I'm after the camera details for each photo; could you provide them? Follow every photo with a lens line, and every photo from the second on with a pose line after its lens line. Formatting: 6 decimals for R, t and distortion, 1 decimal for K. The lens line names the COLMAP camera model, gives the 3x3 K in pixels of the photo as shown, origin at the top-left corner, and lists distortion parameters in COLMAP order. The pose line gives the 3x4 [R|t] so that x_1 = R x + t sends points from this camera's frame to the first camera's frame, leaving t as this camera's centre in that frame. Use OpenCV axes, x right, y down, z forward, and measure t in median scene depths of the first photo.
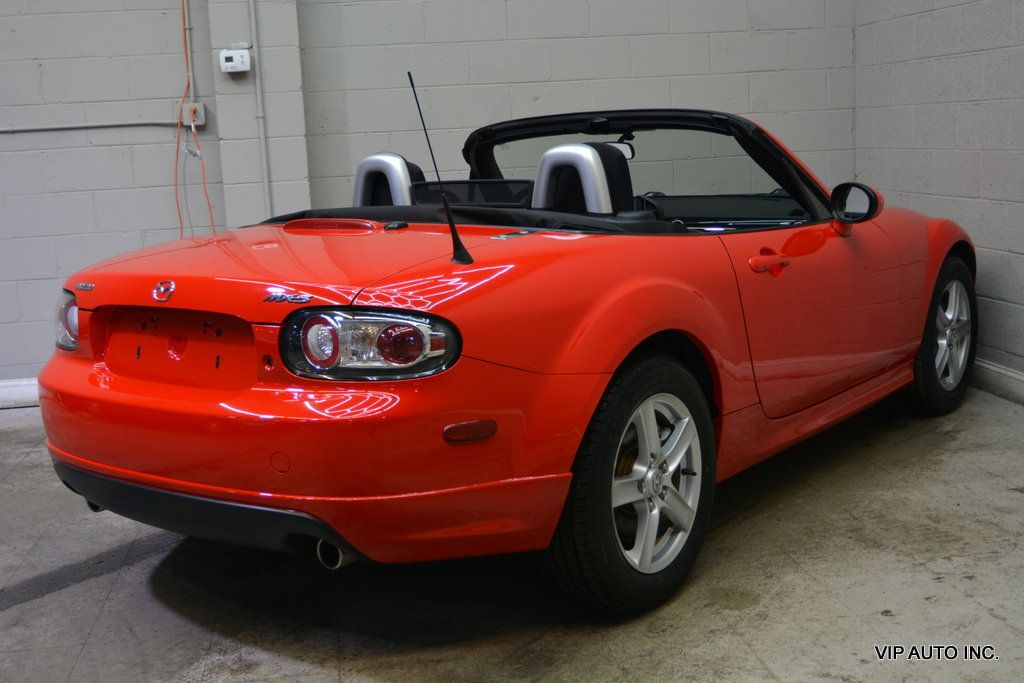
lens RADIAL K [[1202.5, 0, 508.4], [0, 1202.5, 341.0], [0, 0, 1]] dist [-0.011881, 0.009269]
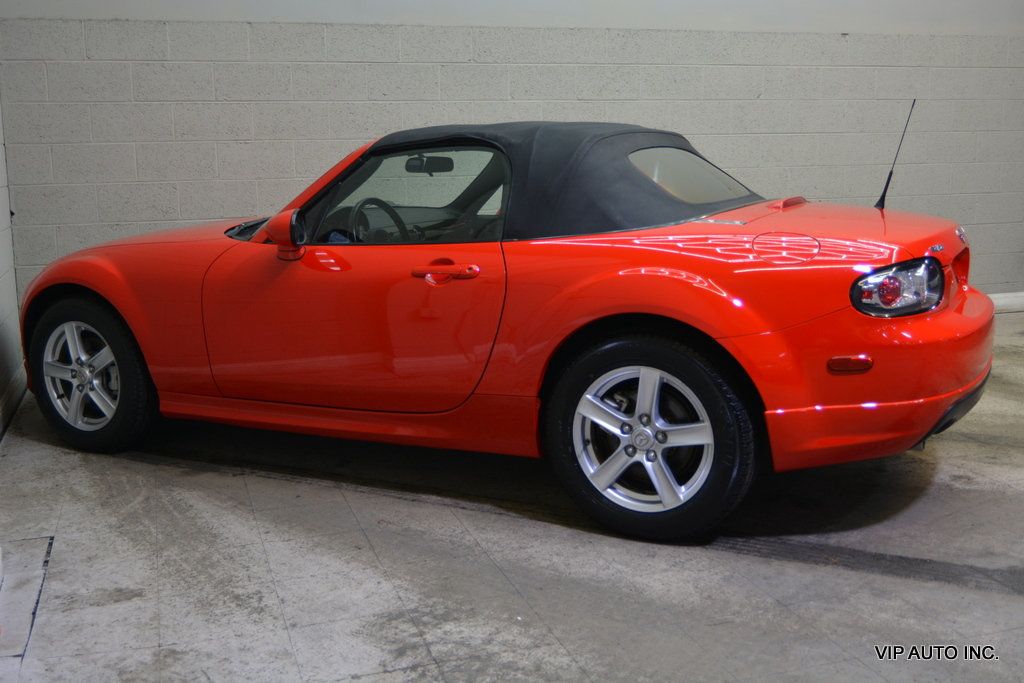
lens RADIAL K [[1085.2, 0, 509.3], [0, 1085.2, 337.6], [0, 0, 1]] dist [-0.010727, -0.001208]
pose [[-0.163316, -0.121790, 0.979028, -0.965675], [0.192412, 0.969363, 0.152685, -0.146874], [-0.967629, 0.213313, -0.134879, 1.134806]]
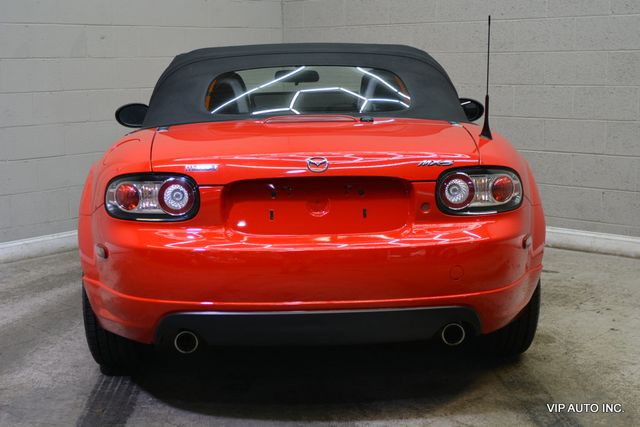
lens RADIAL K [[915.0, 0, 319.4], [0, 915.0, 214.4], [0, 0, 1]] dist [-0.024119, 0.056980]
pose [[0.770515, -0.067186, 0.633872, -0.624194], [0.084065, 0.996454, 0.003431, 0.006853], [-0.631855, 0.050643, 0.773431, 0.140356]]
